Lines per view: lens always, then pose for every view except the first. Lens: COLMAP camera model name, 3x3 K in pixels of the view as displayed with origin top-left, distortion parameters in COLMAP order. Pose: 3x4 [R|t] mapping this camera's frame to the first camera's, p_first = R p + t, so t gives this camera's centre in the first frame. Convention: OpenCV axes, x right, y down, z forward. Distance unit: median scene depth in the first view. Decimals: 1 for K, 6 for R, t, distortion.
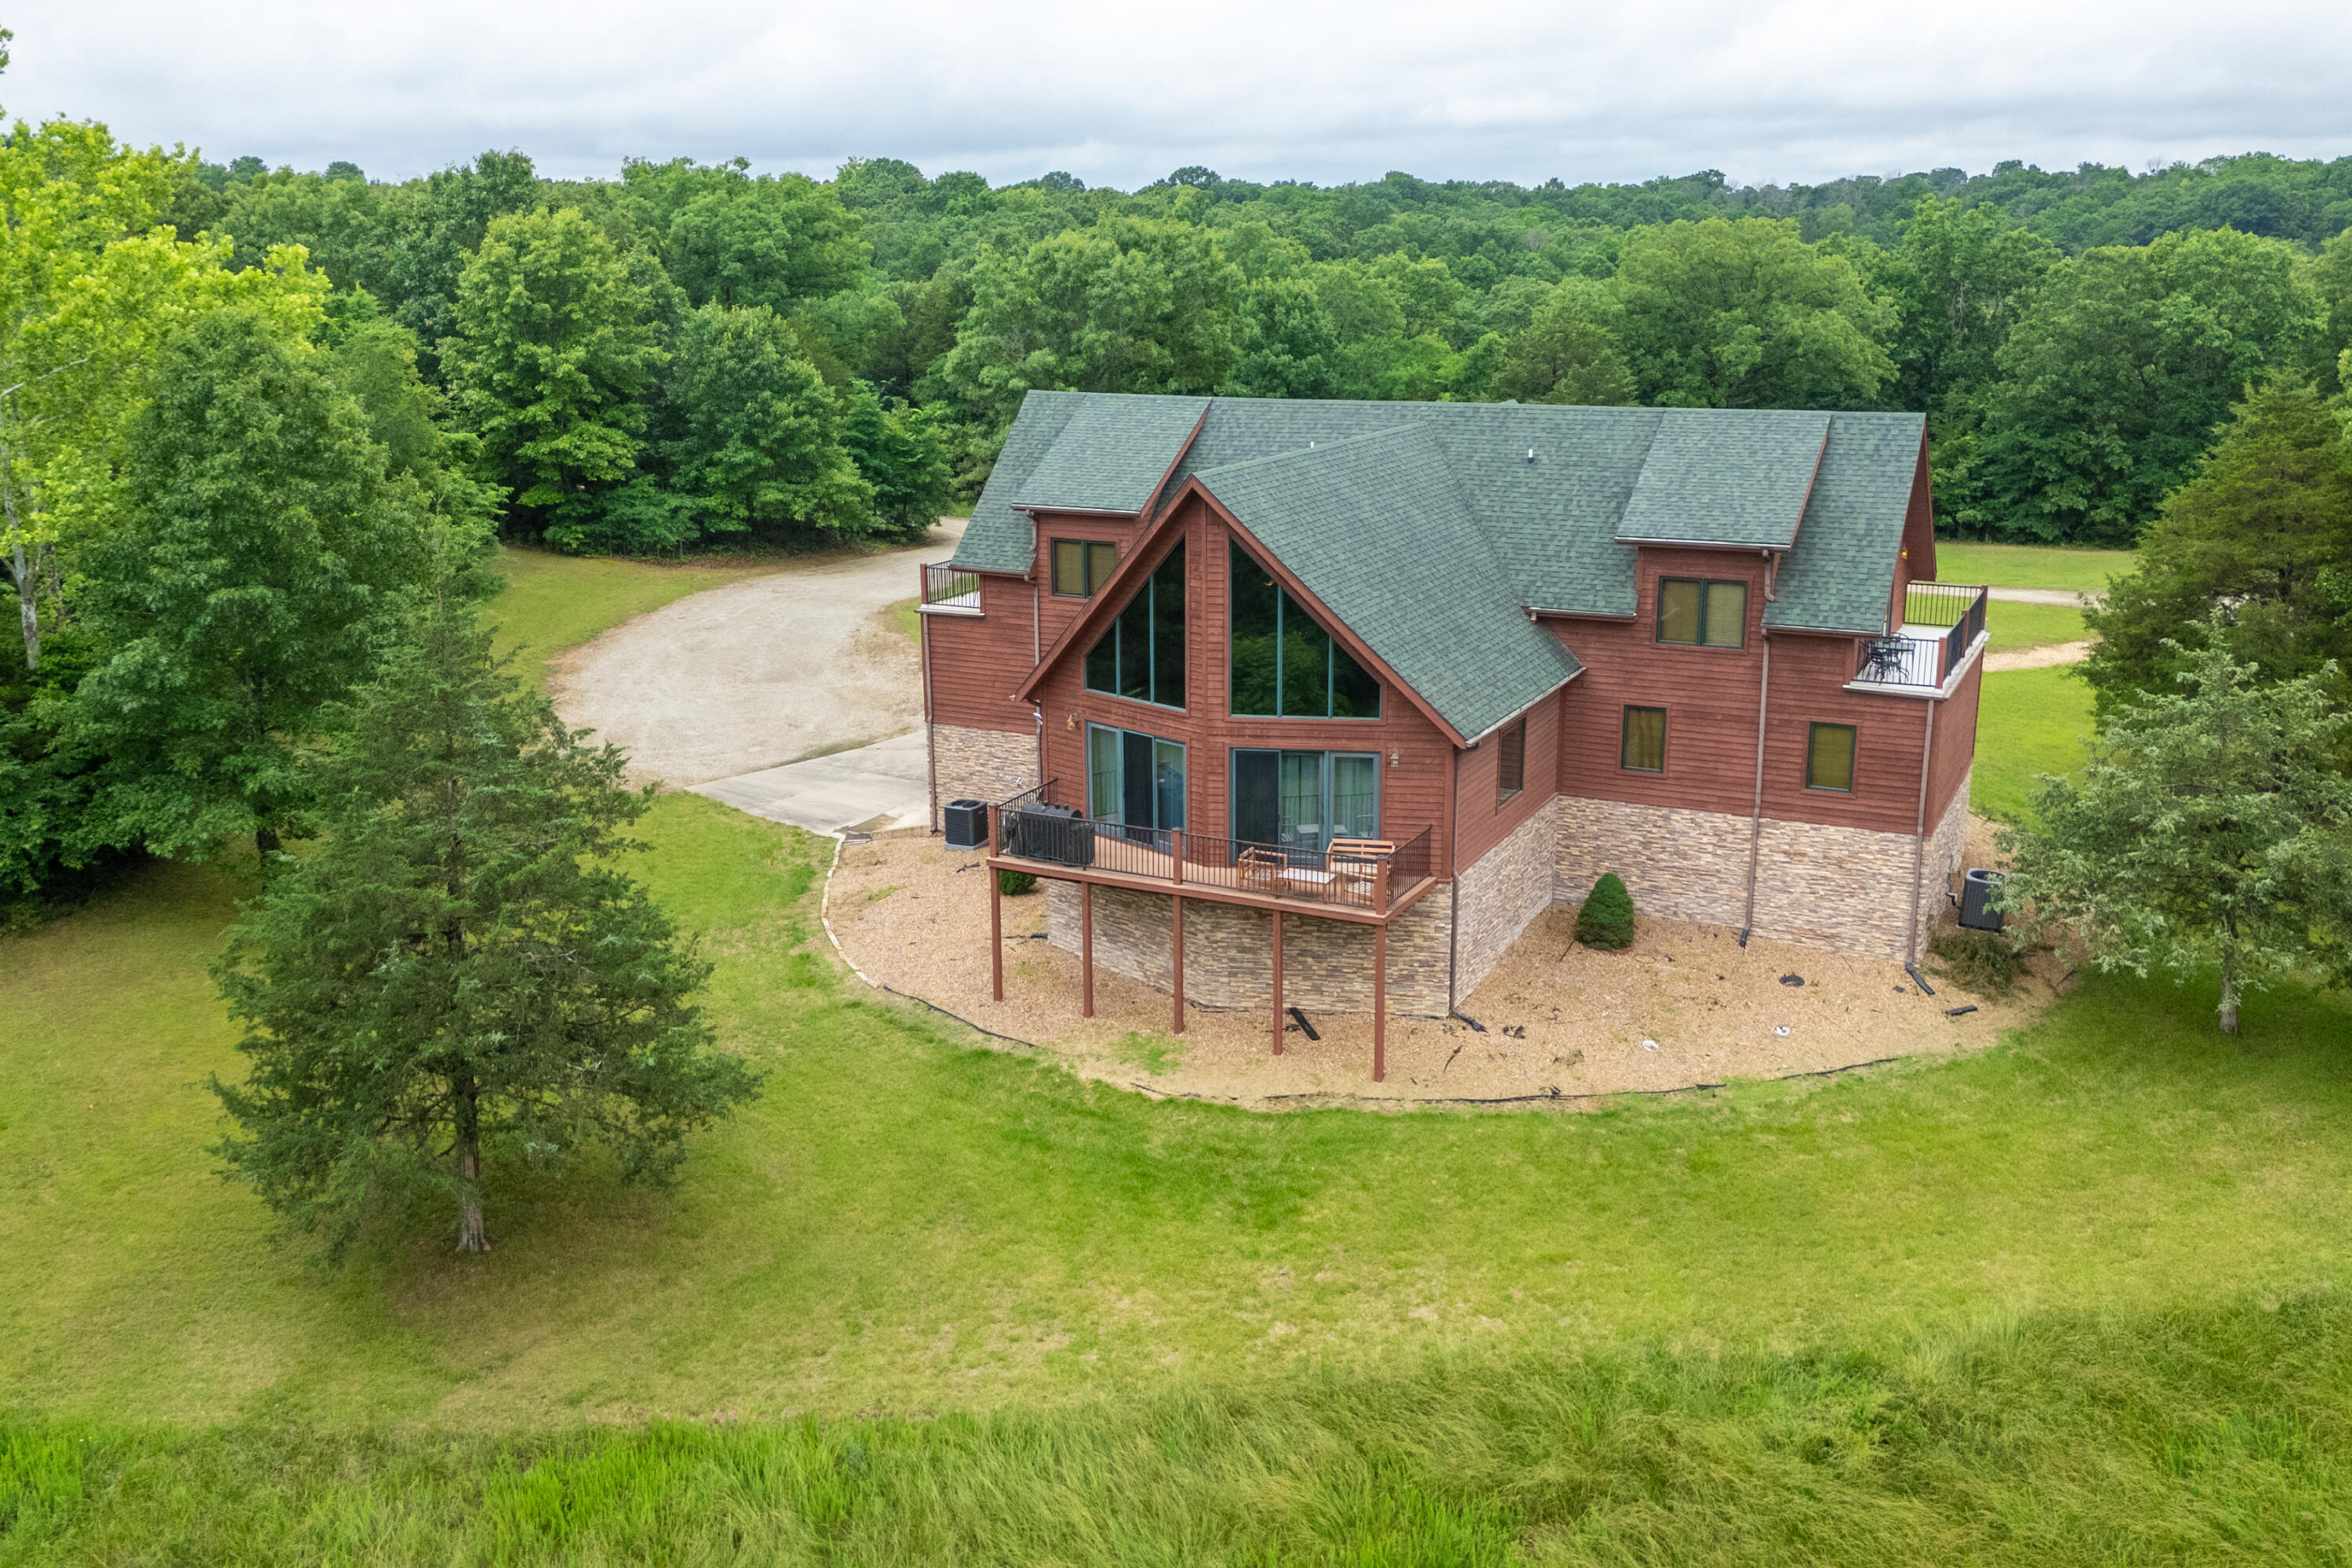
lens RADIAL K [[2044.4, 0, 1122.5], [0, 2044.4, 758.1], [0, 0, 1]] dist [0.066263, -0.095306]
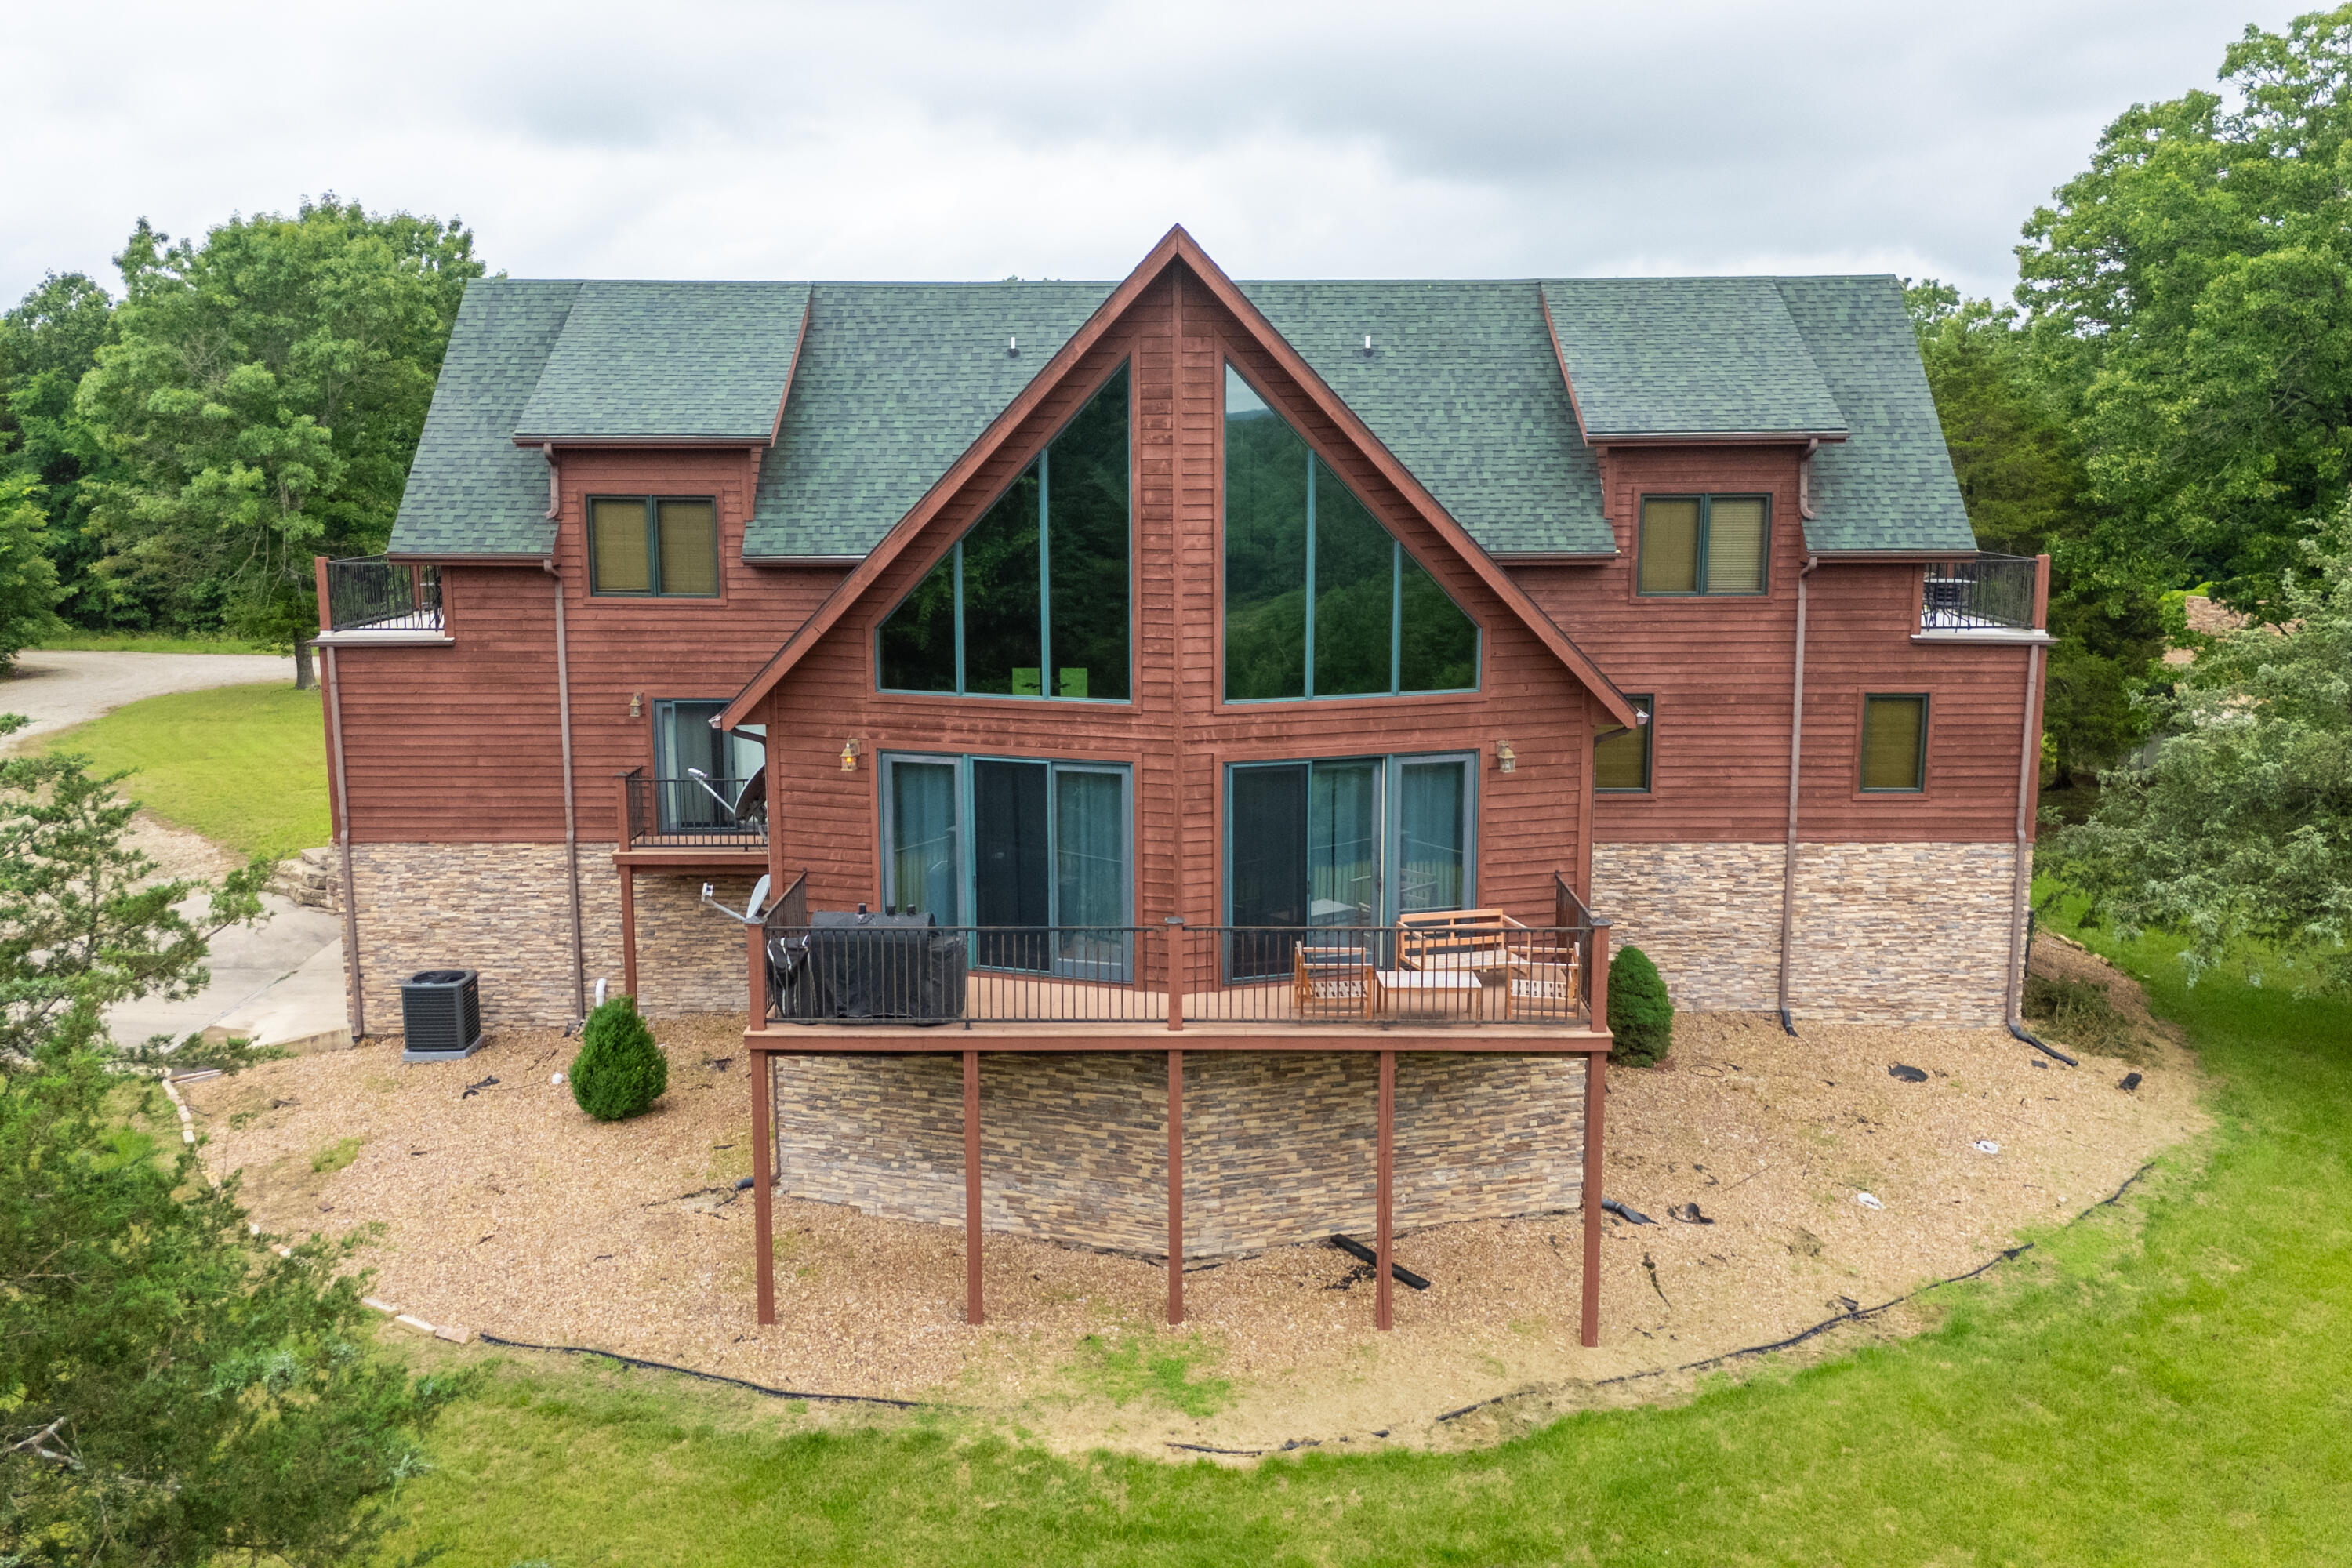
lens RADIAL K [[2044.4, 0, 1122.5], [0, 2044.4, 758.1], [0, 0, 1]] dist [0.066263, -0.095306]
pose [[0.888349, -0.059588, 0.455286, -0.202301], [0.102768, 0.992192, -0.070663, 0.027110], [-0.447520, 0.109562, 0.887537, 0.505639]]
